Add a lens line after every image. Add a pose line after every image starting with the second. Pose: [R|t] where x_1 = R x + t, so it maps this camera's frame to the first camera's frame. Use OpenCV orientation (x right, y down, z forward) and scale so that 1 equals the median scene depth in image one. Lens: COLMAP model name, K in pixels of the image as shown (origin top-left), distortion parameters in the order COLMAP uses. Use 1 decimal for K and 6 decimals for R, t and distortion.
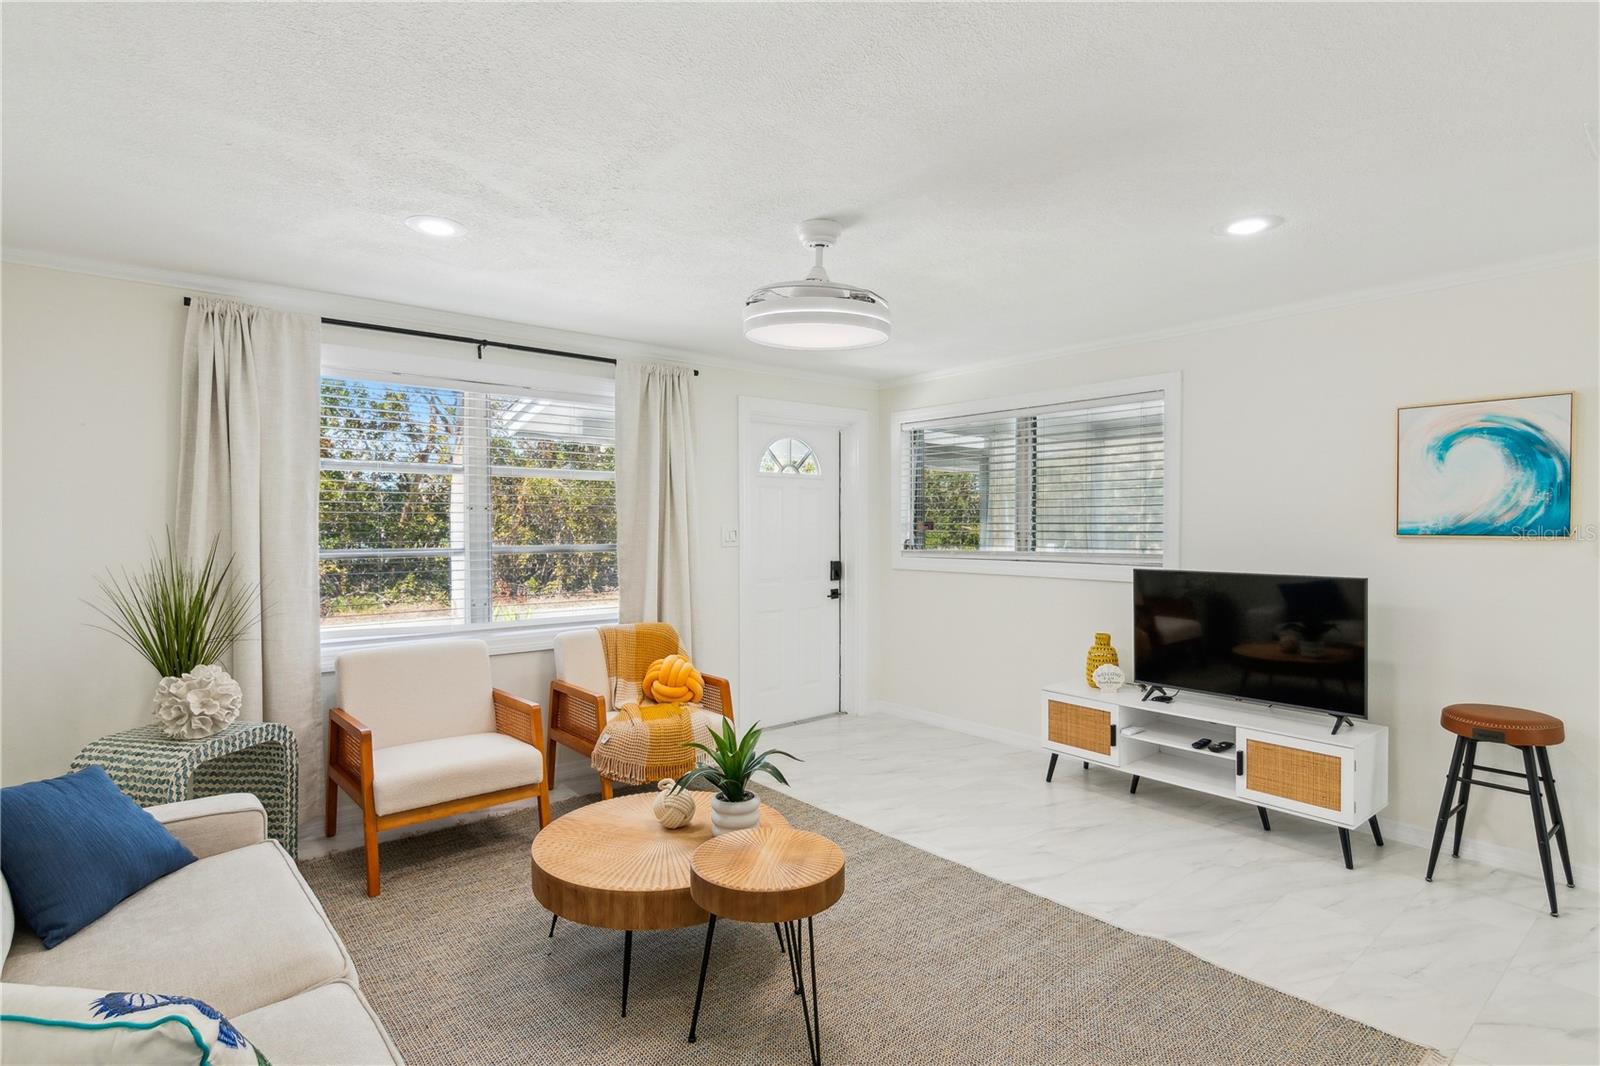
lens RADIAL K [[811.1, 0, 796.0], [0, 811.1, 552.0], [0, 0, 1]] dist [0.001628, 0.000097]
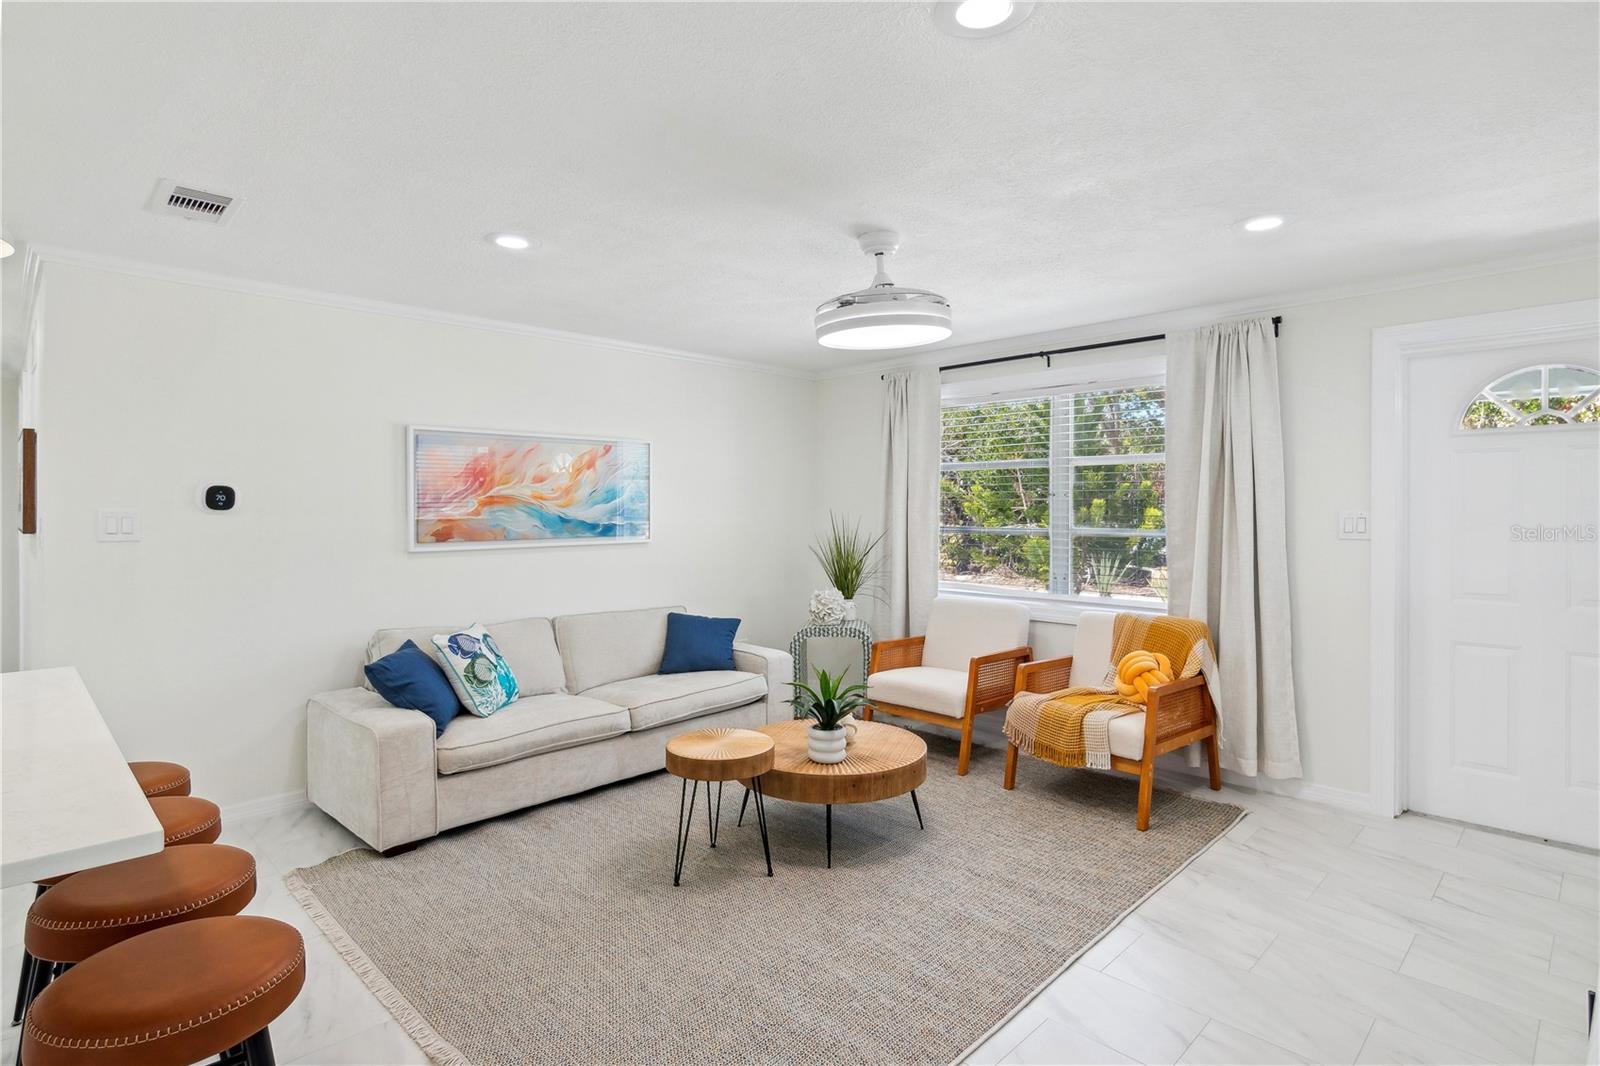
lens RADIAL K [[836.1, 0, 805.5], [0, 836.1, 523.3], [0, 0, 1]] dist [0.000918, 0.000114]
pose [[0.075037, 0.015656, -0.997058, 0.901126], [-0.031557, 0.999413, 0.013318, -0.021034], [0.996681, 0.030465, 0.075487, 0.645208]]
